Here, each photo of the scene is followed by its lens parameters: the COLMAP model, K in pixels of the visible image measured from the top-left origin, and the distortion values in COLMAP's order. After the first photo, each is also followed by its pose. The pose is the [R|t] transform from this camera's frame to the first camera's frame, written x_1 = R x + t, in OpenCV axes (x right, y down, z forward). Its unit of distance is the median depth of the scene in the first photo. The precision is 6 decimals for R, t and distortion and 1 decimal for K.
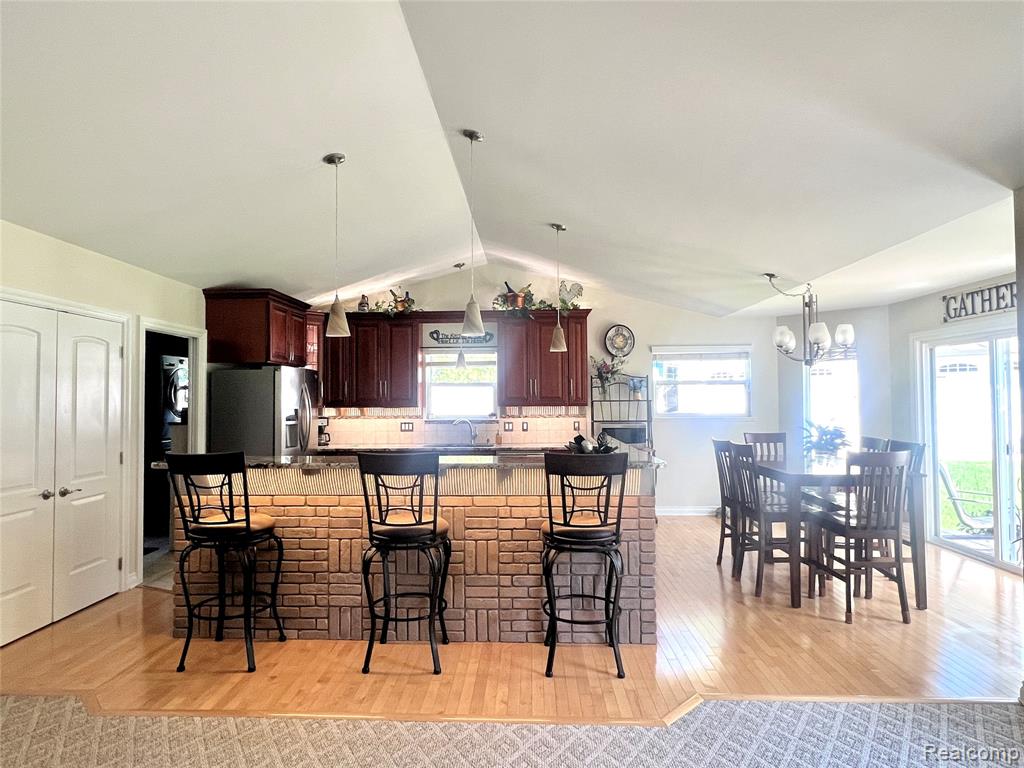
lens RADIAL K [[577.5, 0, 512.3], [0, 577.5, 382.9], [0, 0, 1]] dist [-0.001468, 0.000094]
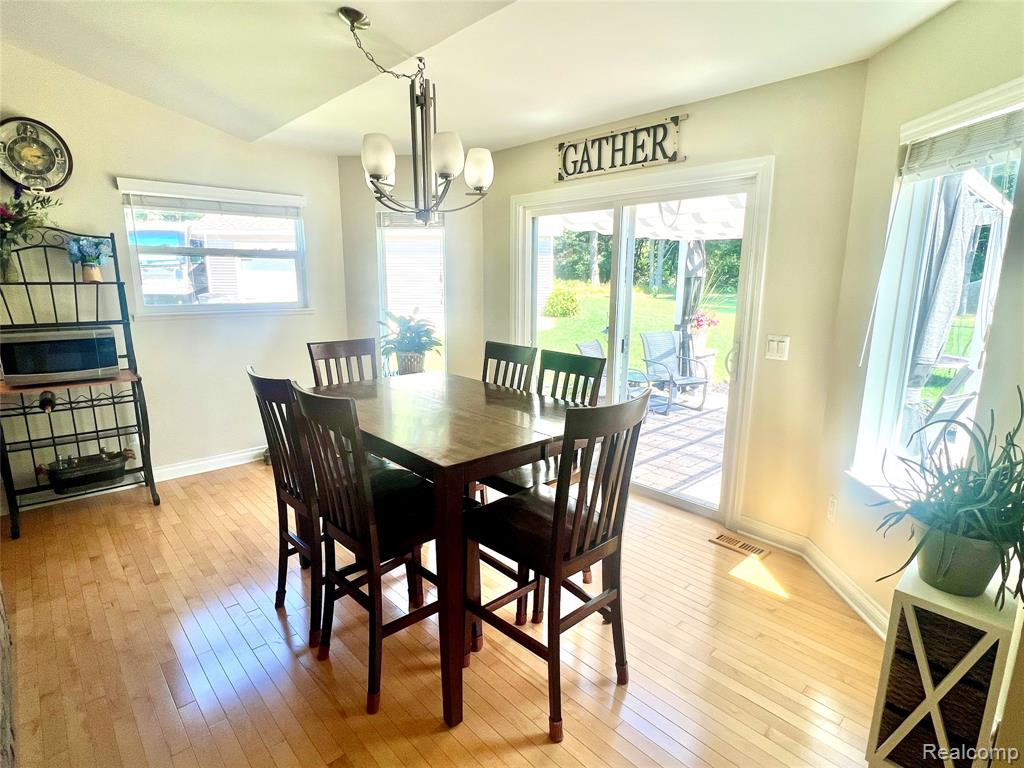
lens RADIAL K [[536.2, 0, 512.0], [0, 536.2, 385.2], [0, 0, 1]] dist [-0.007350, -0.001093]
pose [[0.710102, -0.128413, 0.692290, 0.192048], [-0.029092, 0.977038, 0.211071, 0.011472], [-0.703498, -0.170022, 0.690060, 0.535682]]
